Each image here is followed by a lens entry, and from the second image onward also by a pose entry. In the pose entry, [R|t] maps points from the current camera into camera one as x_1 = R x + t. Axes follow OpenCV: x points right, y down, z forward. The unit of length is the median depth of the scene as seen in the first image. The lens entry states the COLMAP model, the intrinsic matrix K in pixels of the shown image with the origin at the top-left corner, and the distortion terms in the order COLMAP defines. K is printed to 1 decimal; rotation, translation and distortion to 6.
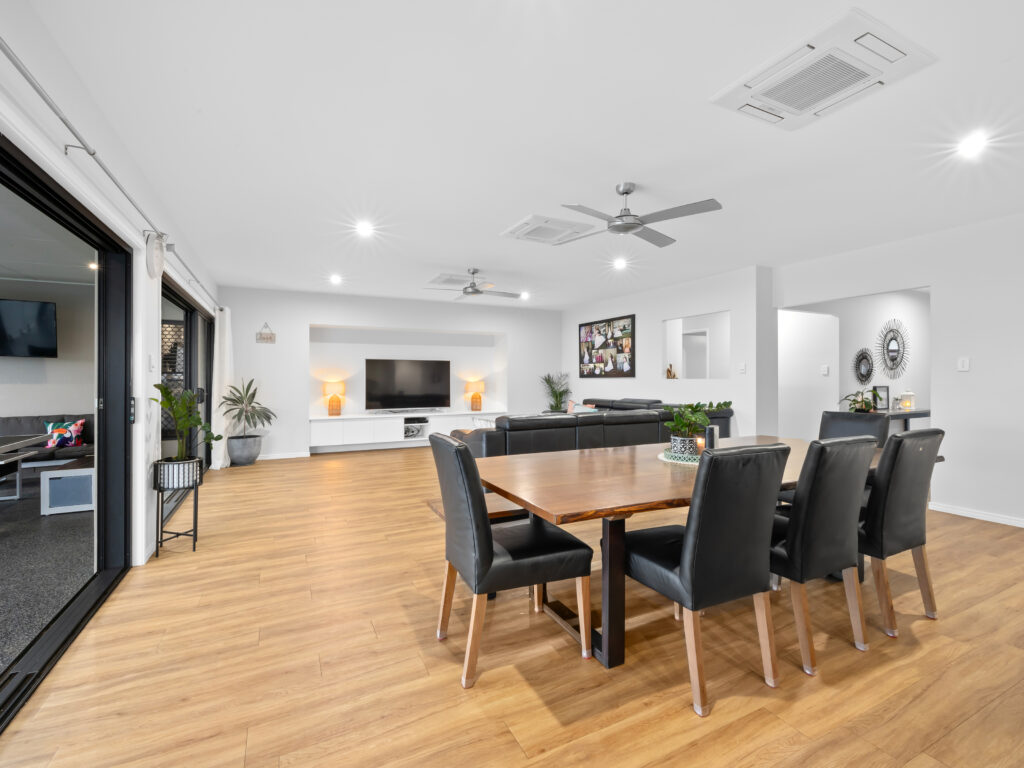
lens RADIAL K [[462.0, 0, 509.9], [0, 462.0, 378.6], [0, 0, 1]] dist [-0.003723, 0.000766]
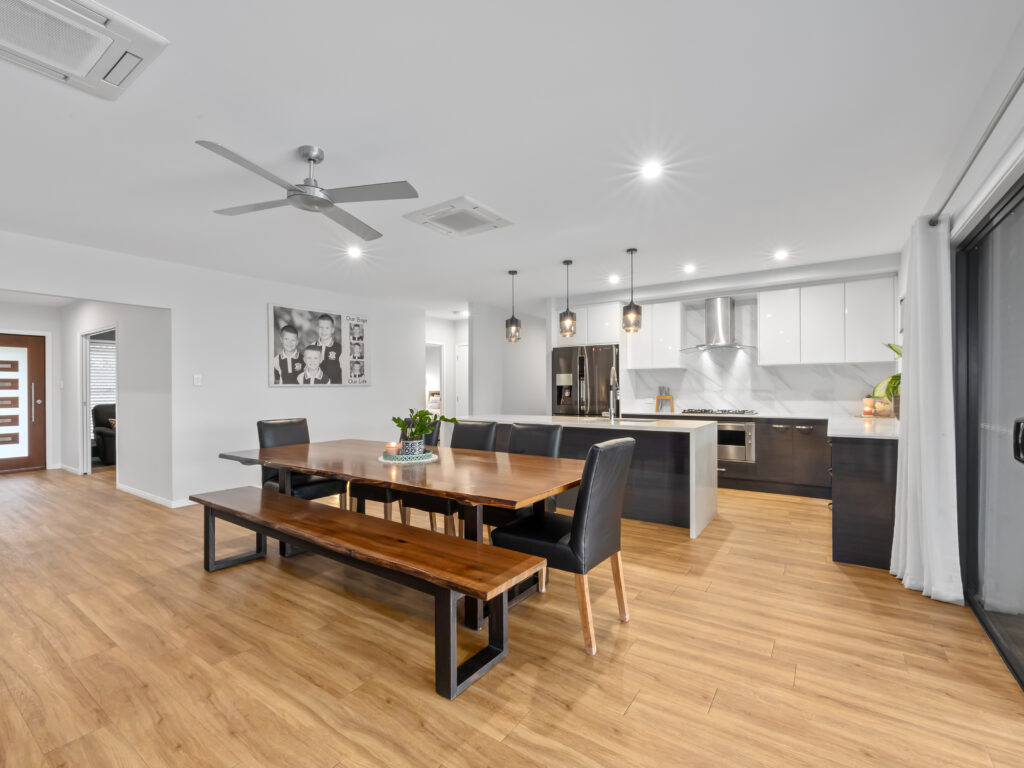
lens RADIAL K [[462.0, 0, 513.6], [0, 462.0, 387.9], [0, 0, 1]] dist [-0.003723, 0.000766]
pose [[-0.482073, 0.005612, 0.876113, -1.021035], [0.009819, 0.999951, -0.001003, -0.002545], [-0.876076, 0.008119, -0.482105, 1.772984]]
